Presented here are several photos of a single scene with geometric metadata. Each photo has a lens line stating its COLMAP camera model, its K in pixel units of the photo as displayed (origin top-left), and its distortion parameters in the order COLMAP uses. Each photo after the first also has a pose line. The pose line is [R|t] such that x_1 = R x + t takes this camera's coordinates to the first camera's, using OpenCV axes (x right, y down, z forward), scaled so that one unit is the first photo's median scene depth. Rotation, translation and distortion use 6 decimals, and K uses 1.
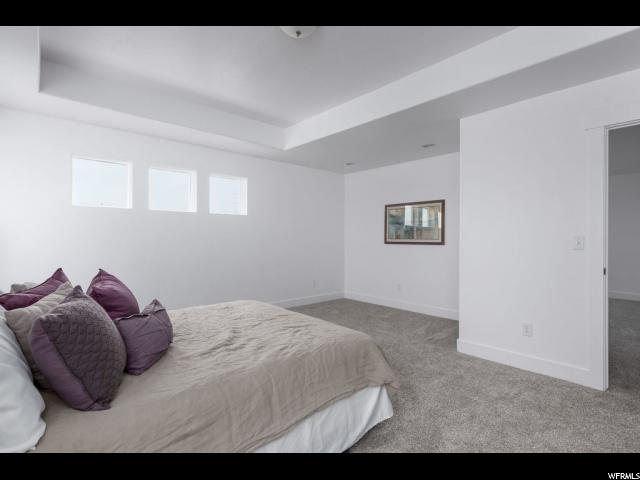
lens RADIAL K [[332.4, 0, 320.6], [0, 332.4, 238.2], [0, 0, 1]] dist [0.001849, 0.000099]
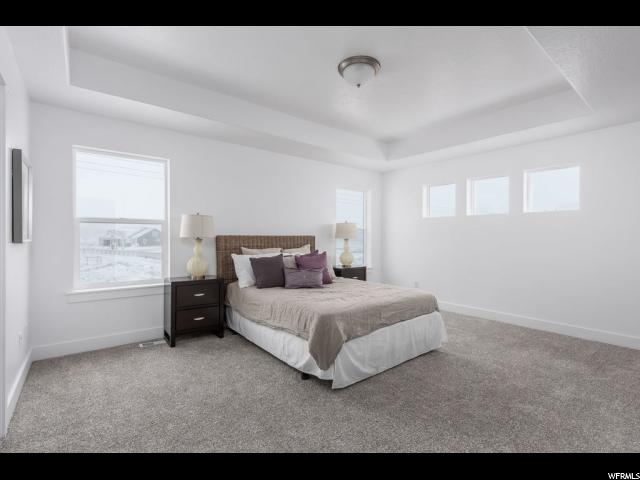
lens RADIAL K [[297.9, 0, 320.4], [0, 297.9, 239.3], [0, 0, 1]] dist [-0.000177, 0.000018]
pose [[-0.044465, -0.001703, -0.999009, 0.563700], [-0.010452, 0.999945, -0.001239, 0.010342], [0.998956, 0.010387, -0.044481, 0.446777]]
